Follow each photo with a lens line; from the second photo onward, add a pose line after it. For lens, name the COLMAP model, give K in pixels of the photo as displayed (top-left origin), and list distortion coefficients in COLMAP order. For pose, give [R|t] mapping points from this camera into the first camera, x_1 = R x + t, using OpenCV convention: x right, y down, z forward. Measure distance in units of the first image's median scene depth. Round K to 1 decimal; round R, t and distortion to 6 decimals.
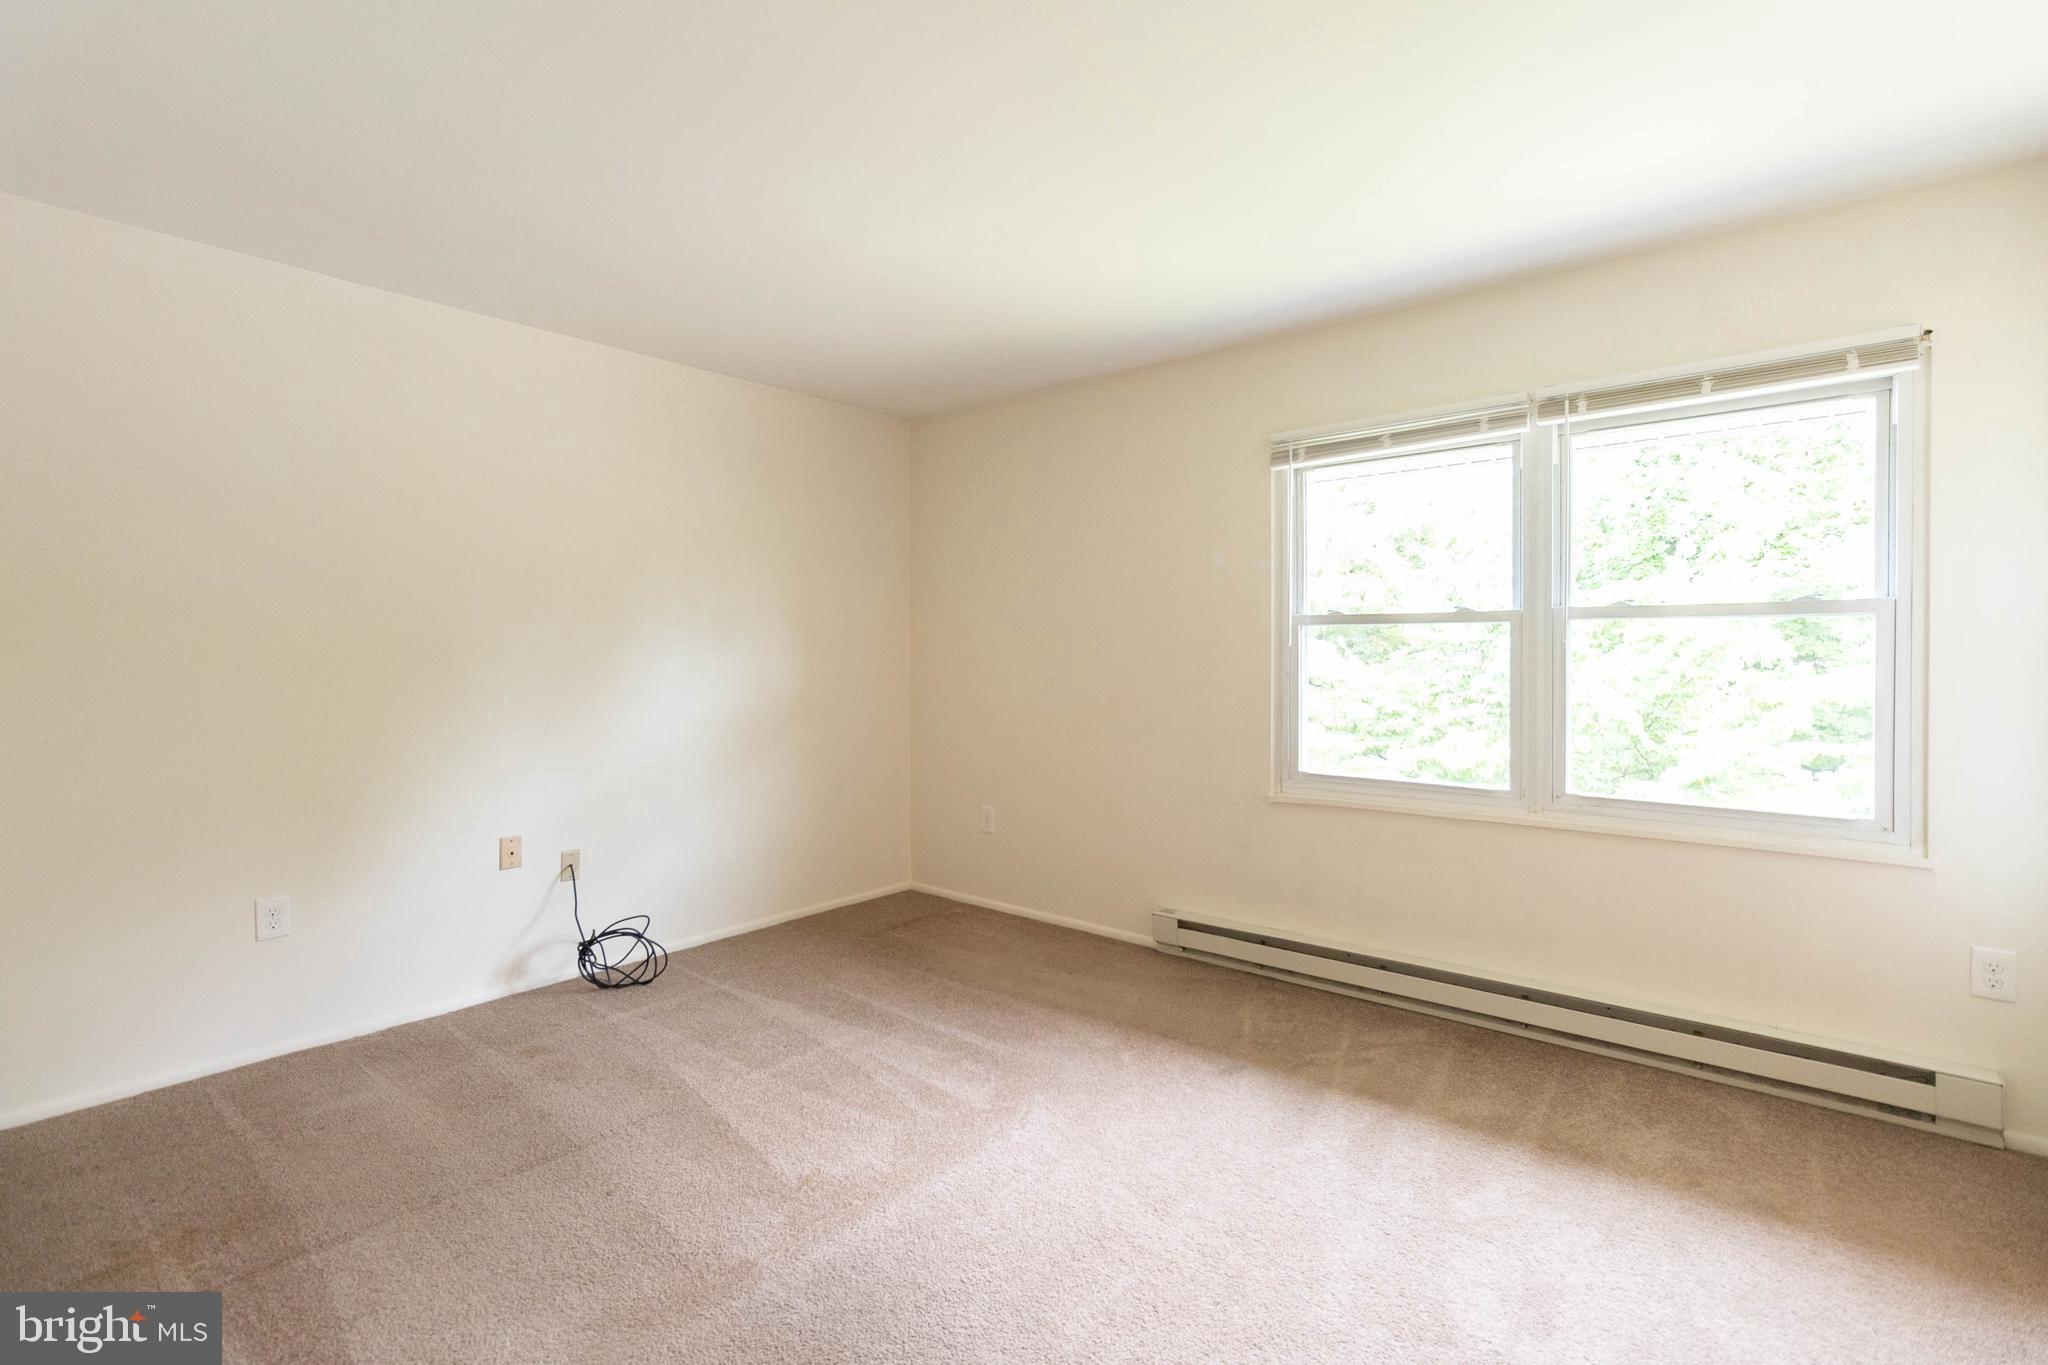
lens RADIAL K [[935.3, 0, 1037.2], [0, 935.3, 656.7], [0, 0, 1]] dist [0.004232, -0.000165]
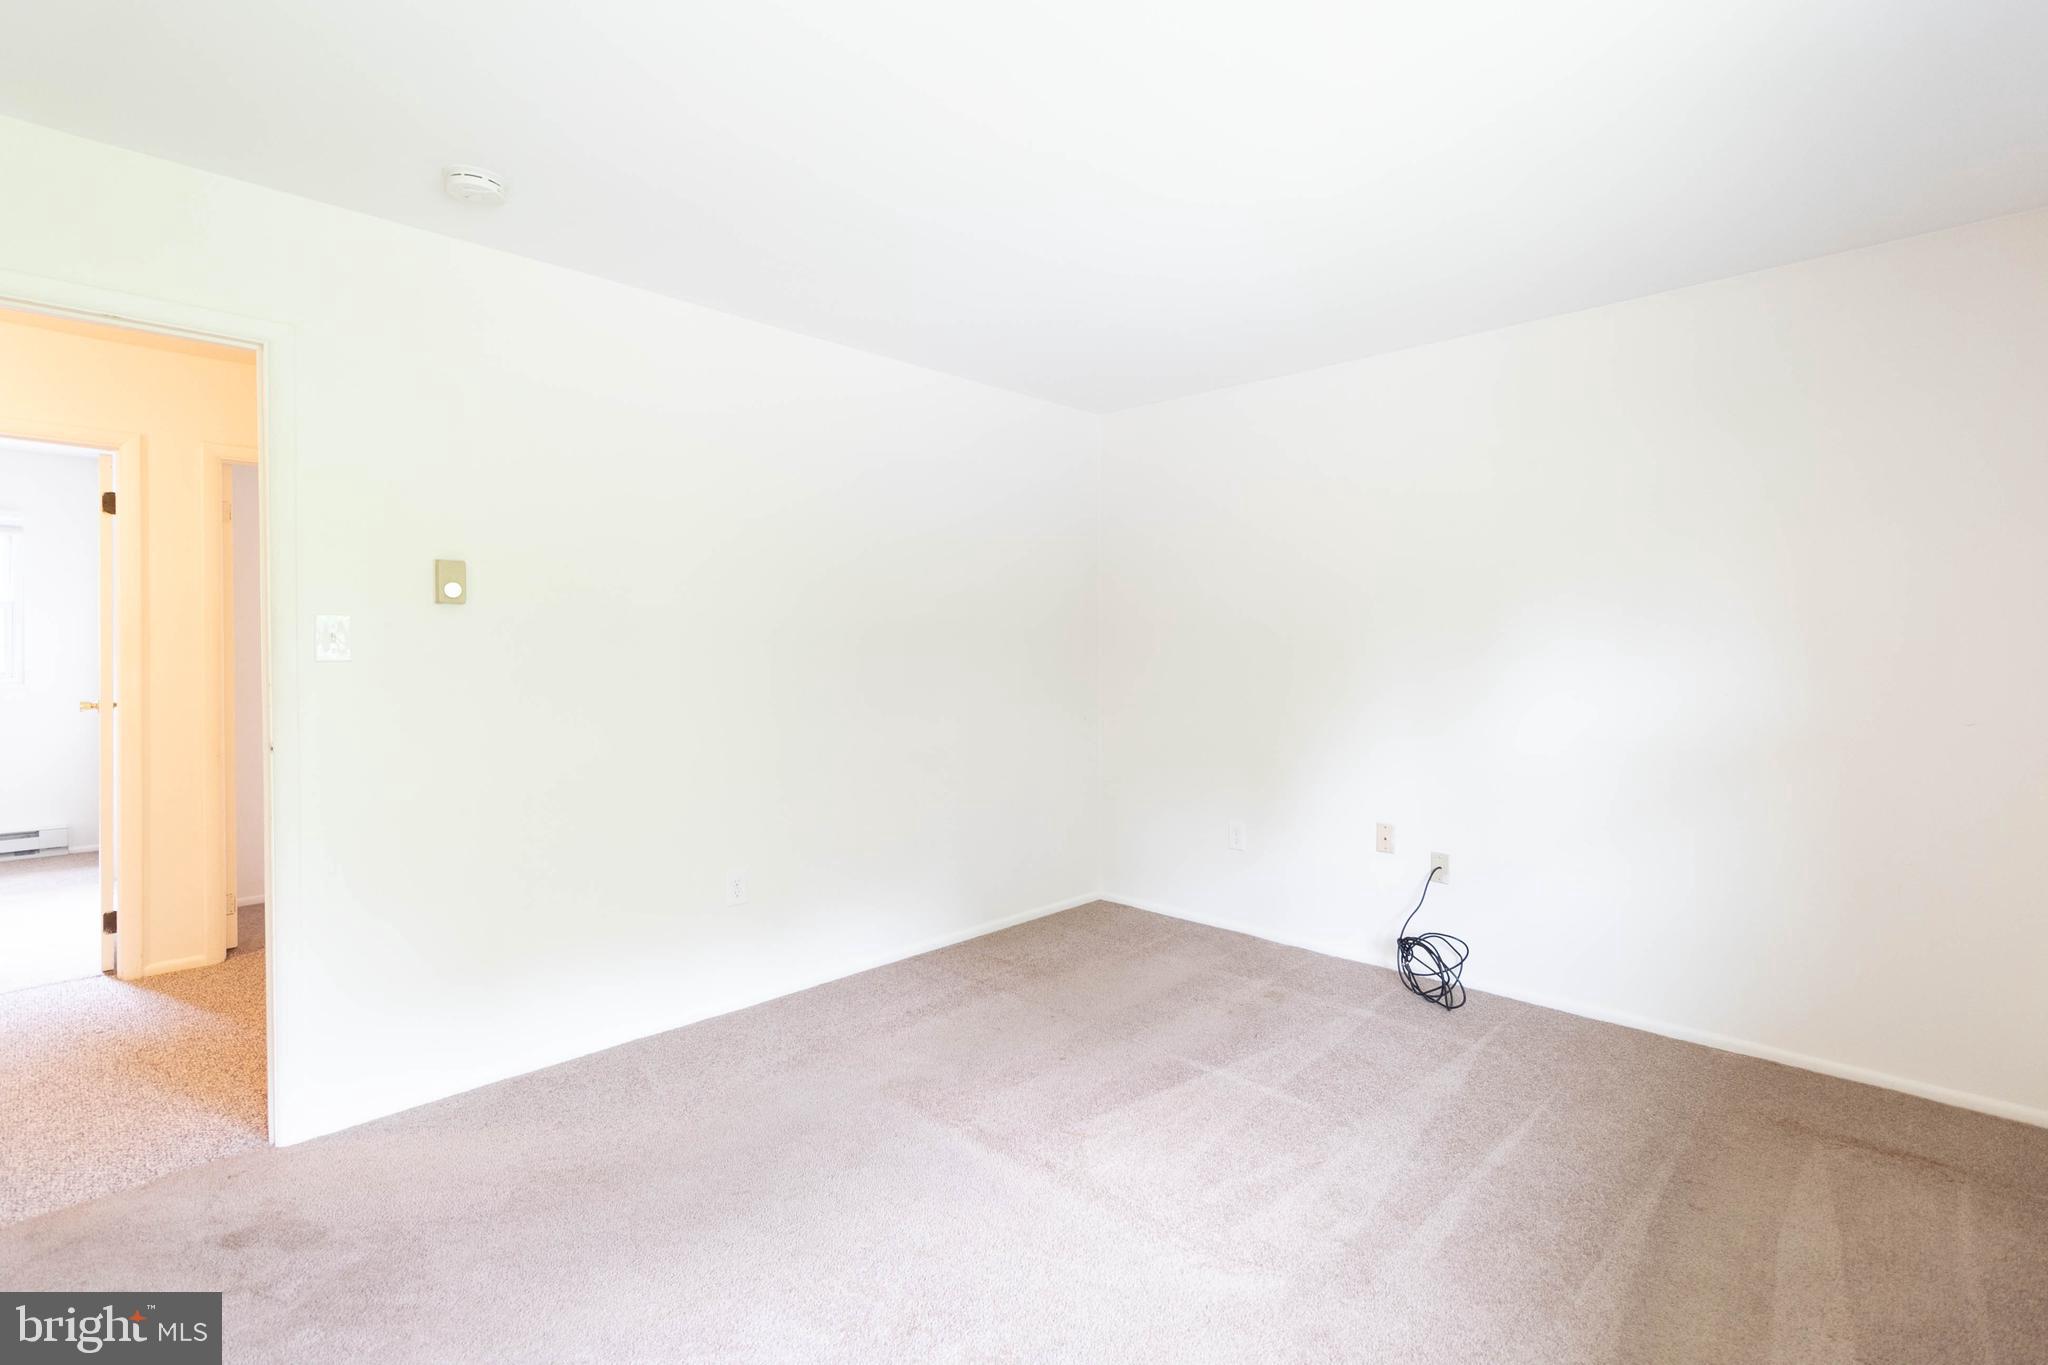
lens RADIAL K [[935.3, 0, 1037.2], [0, 935.3, 656.7], [0, 0, 1]] dist [0.004232, -0.000165]
pose [[-0.078174, 0.004927, -0.996928, 0.533542], [-0.010562, 0.999928, 0.005770, -0.005044], [0.996884, 0.010981, -0.078116, 0.640411]]
